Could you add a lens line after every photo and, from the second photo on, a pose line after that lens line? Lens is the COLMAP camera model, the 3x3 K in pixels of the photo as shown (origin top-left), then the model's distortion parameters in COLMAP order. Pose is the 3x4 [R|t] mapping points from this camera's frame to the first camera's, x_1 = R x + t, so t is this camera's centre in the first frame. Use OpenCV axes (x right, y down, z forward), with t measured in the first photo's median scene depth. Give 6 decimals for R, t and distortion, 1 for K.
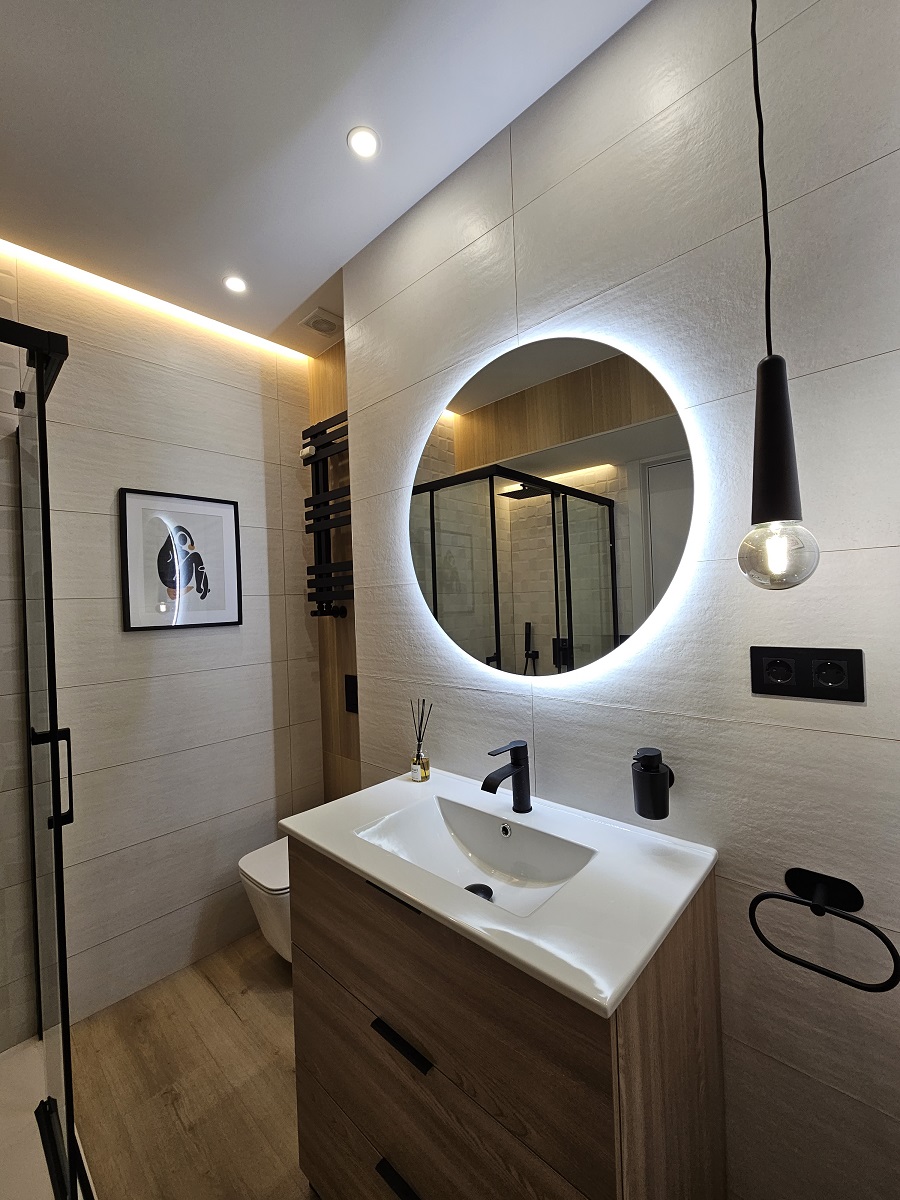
lens RADIAL K [[490.8, 0, 454.0], [0, 490.8, 599.0], [0, 0, 1]] dist [0.004229, -0.002795]
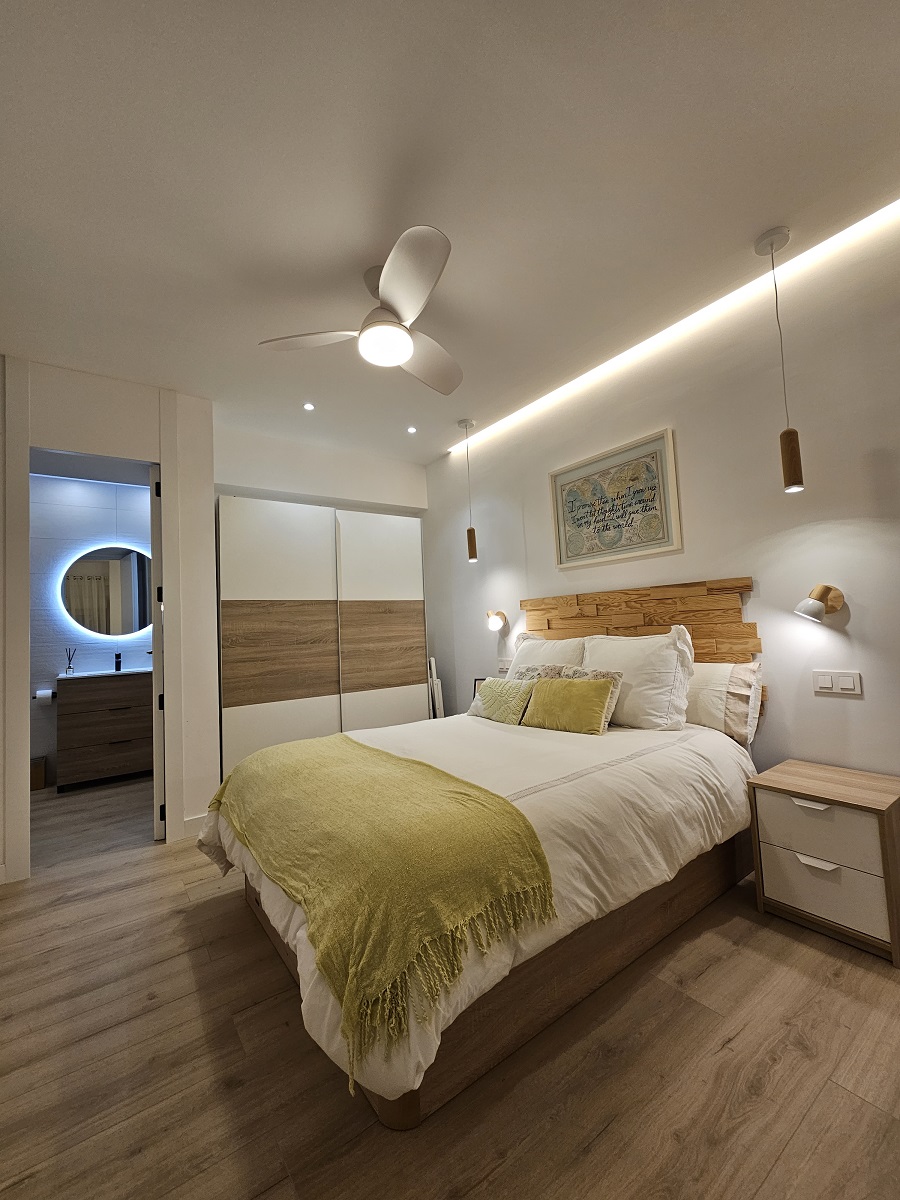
lens RADIAL K [[490.8, 0, 450.9], [0, 490.8, 597.5], [0, 0, 1]] dist [0.004229, -0.002795]
pose [[0.201781, 0.082305, 0.975966, -1.799657], [0.036291, 0.995150, -0.091426, 0.182755], [-0.978758, 0.053867, 0.197815, -1.325102]]
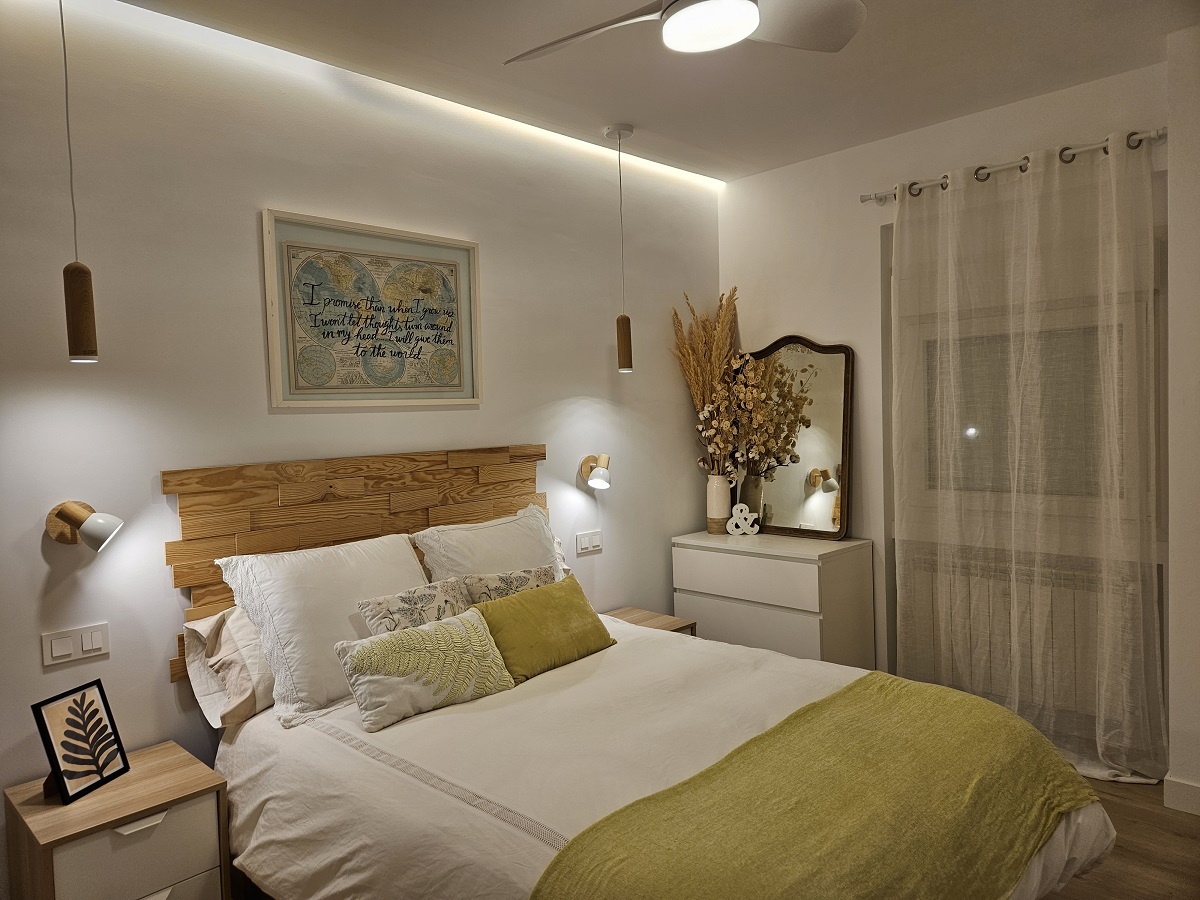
lens RADIAL K [[807.1, 0, 589.6], [0, 807.1, 447.2], [0, 0, 1]] dist [0.083813, -0.058891]
pose [[-0.996739, 0.063224, 0.050134, -0.745658], [0.065291, 0.997034, 0.040735, -0.001413], [-0.047409, 0.043876, -0.997911, -0.040353]]
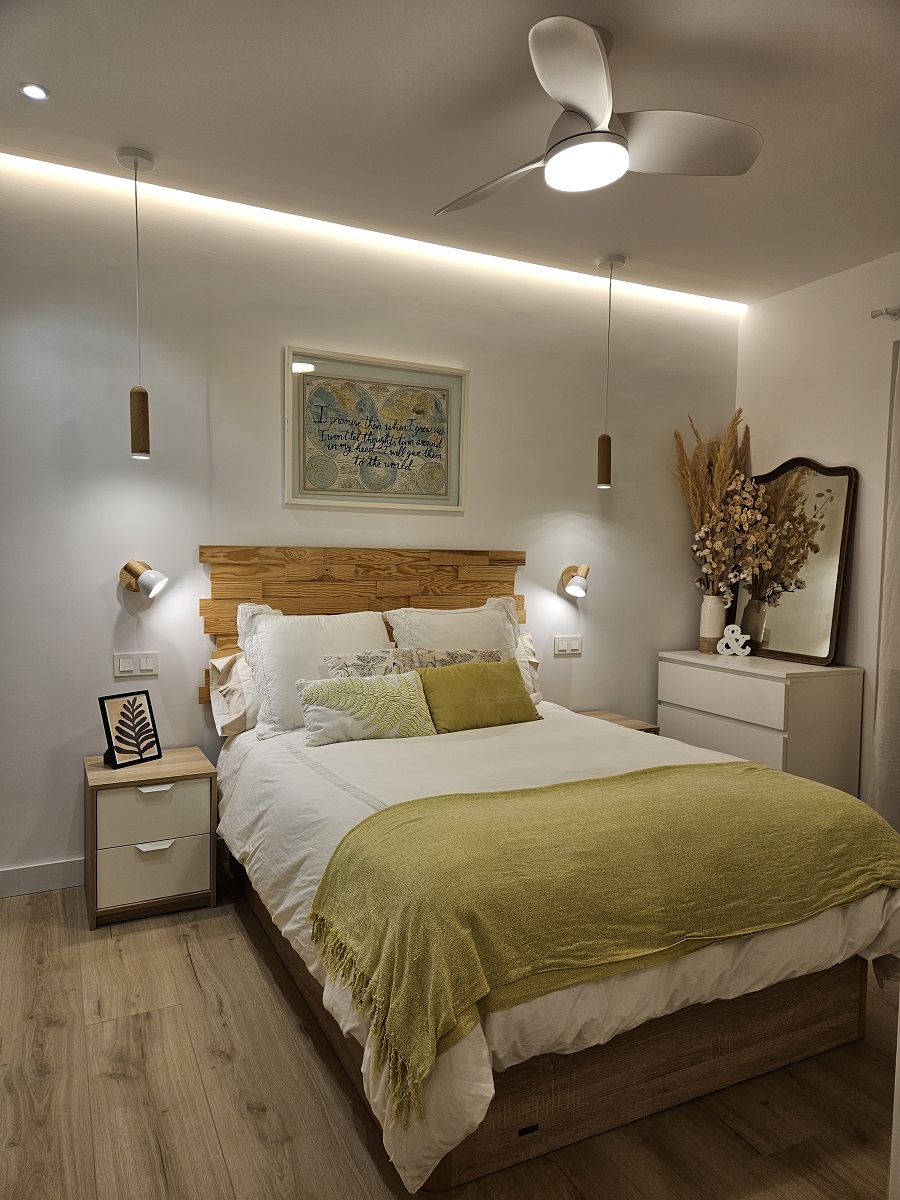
lens RADIAL K [[807.1, 0, 451.9], [0, 807.1, 602.2], [0, 0, 1]] dist [0.083813, -0.058891]
pose [[-0.931820, -0.001017, 0.362919, -1.103544], [0.014945, 0.999040, 0.041172, 0.096020], [-0.362612, 0.043789, -0.930911, 0.102670]]
